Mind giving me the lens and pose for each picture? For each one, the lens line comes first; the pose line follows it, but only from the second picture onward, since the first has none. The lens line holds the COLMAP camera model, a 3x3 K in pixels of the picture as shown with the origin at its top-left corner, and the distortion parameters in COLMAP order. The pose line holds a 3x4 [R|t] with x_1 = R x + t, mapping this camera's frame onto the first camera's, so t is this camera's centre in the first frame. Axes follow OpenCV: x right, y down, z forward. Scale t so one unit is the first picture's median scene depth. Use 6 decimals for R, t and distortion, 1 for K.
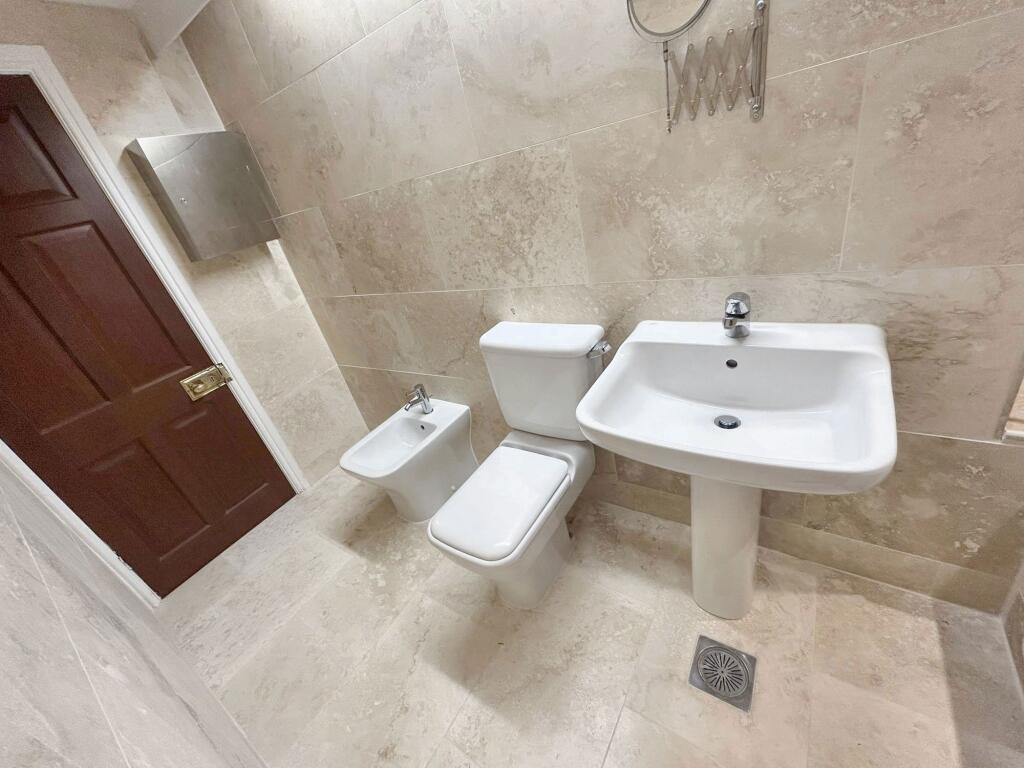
lens RADIAL K [[415.6, 0, 511.3], [0, 415.6, 382.0], [0, 0, 1]] dist [-0.001598, 0.002476]
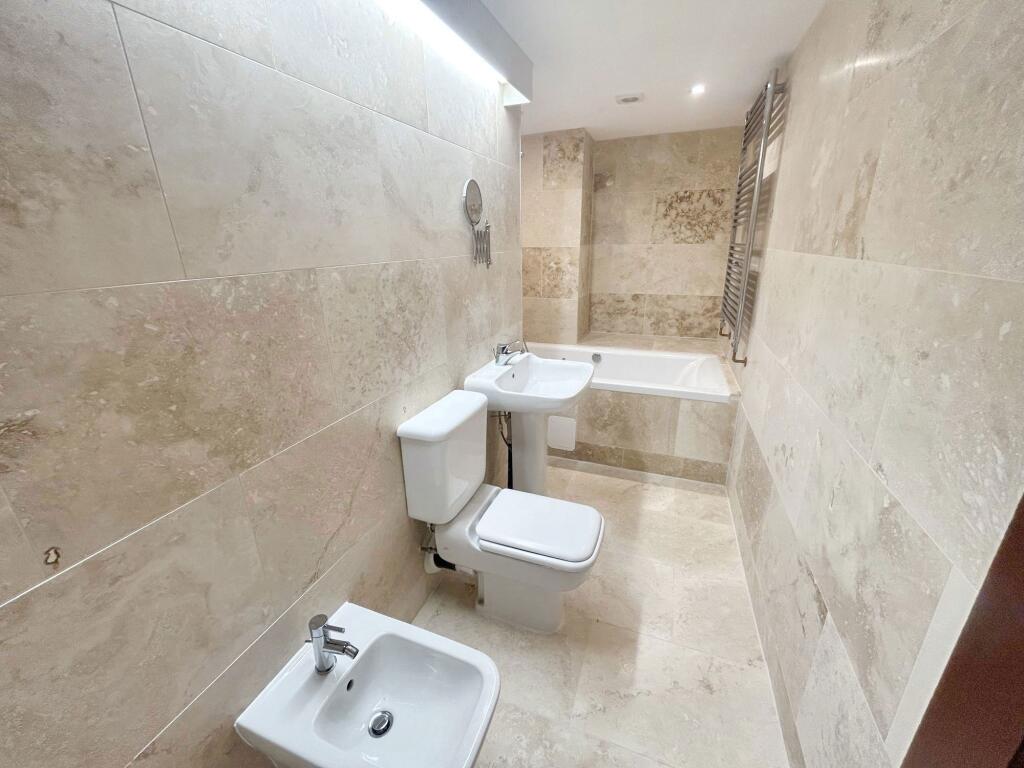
lens RADIAL K [[415.6, 0, 510.9], [0, 415.6, 384.0], [0, 0, 1]] dist [-0.001598, 0.002476]
pose [[-0.217516, -0.093010, 0.971615, -1.043602], [0.517535, 0.833005, 0.195602, -0.299696], [-0.827553, 0.545392, -0.133056, 0.953907]]
